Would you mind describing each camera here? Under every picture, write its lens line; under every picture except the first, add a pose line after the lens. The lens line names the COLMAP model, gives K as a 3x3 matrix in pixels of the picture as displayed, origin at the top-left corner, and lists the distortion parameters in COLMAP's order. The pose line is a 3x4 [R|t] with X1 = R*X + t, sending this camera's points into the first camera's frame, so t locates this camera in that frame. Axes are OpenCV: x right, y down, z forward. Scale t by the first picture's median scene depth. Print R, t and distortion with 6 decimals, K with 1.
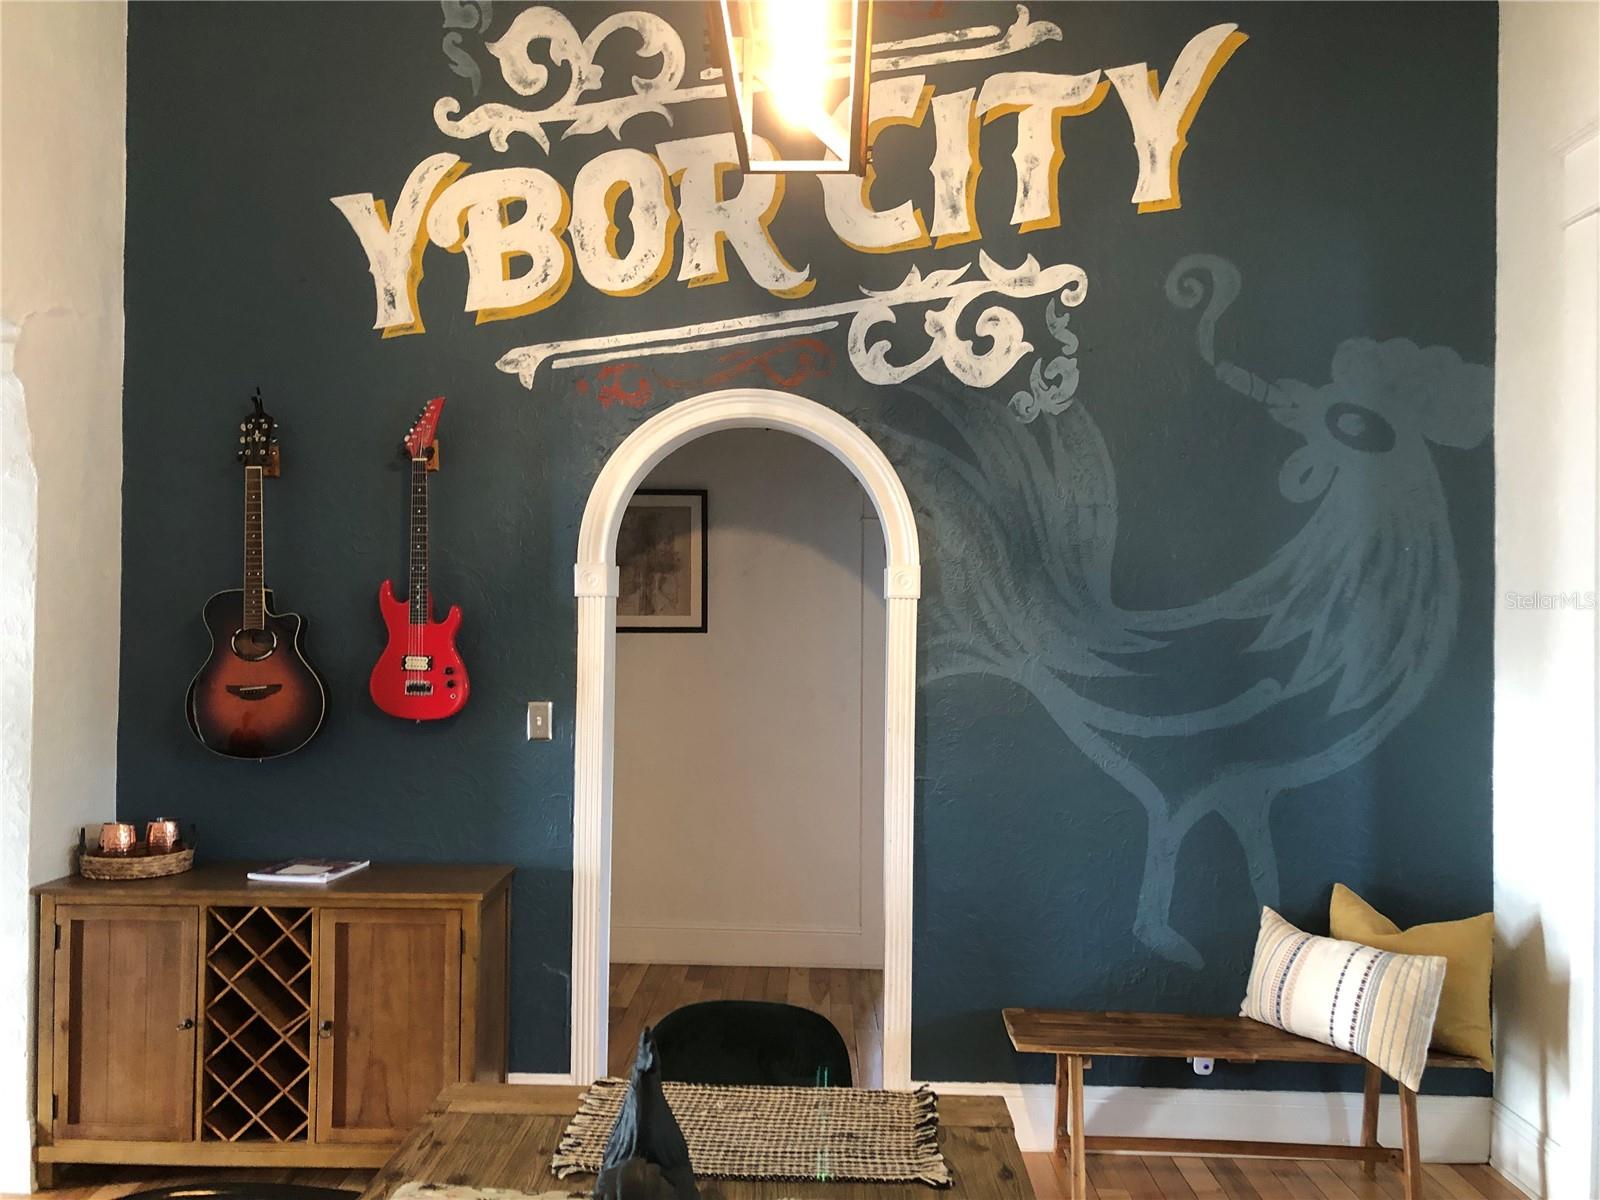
lens RADIAL K [[1316.1, 0, 796.7], [0, 1316.1, 611.2], [0, 0, 1]] dist [0.041809, -0.046667]
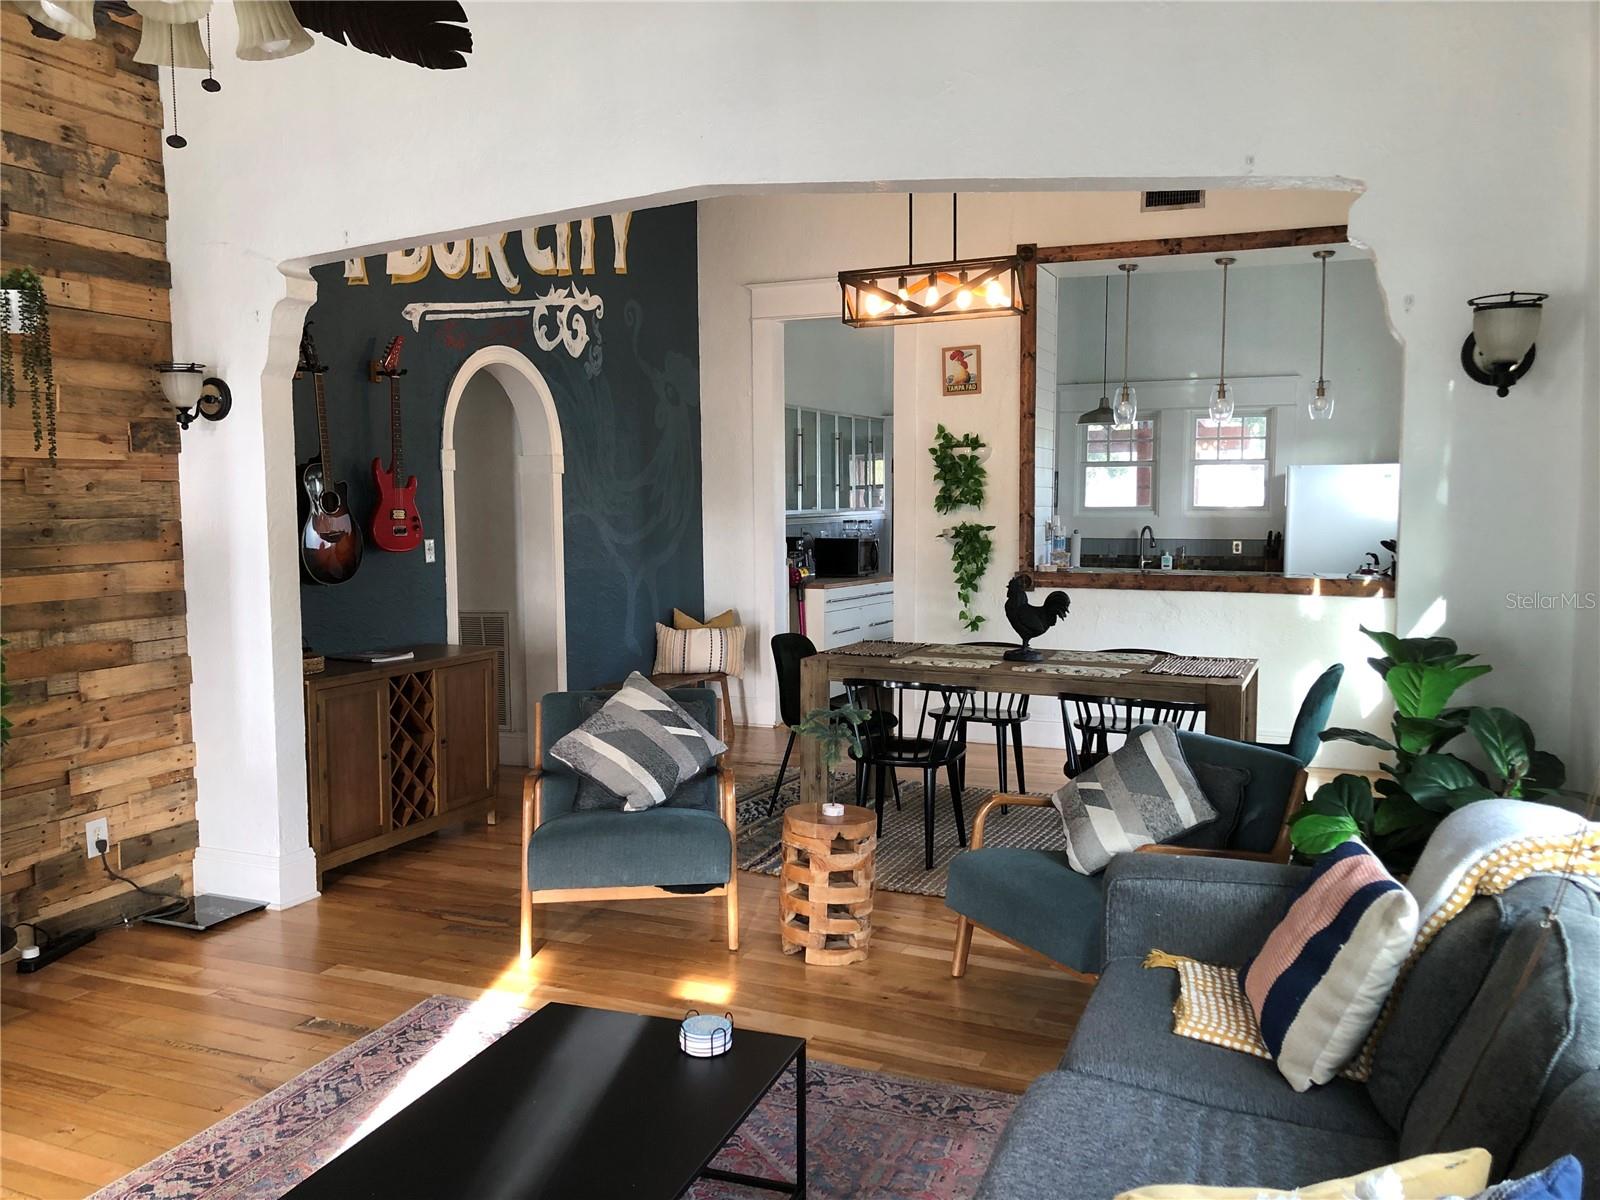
lens RADIAL K [[1316.1, 0, 781.7], [0, 1316.1, 617.2], [0, 0, 1]] dist [0.041809, -0.046667]
pose [[0.383240, -0.093533, 0.918901, -1.467865], [0.000832, 0.994894, 0.100922, 0.004466], [-0.923648, -0.037913, 0.381361, 0.021634]]
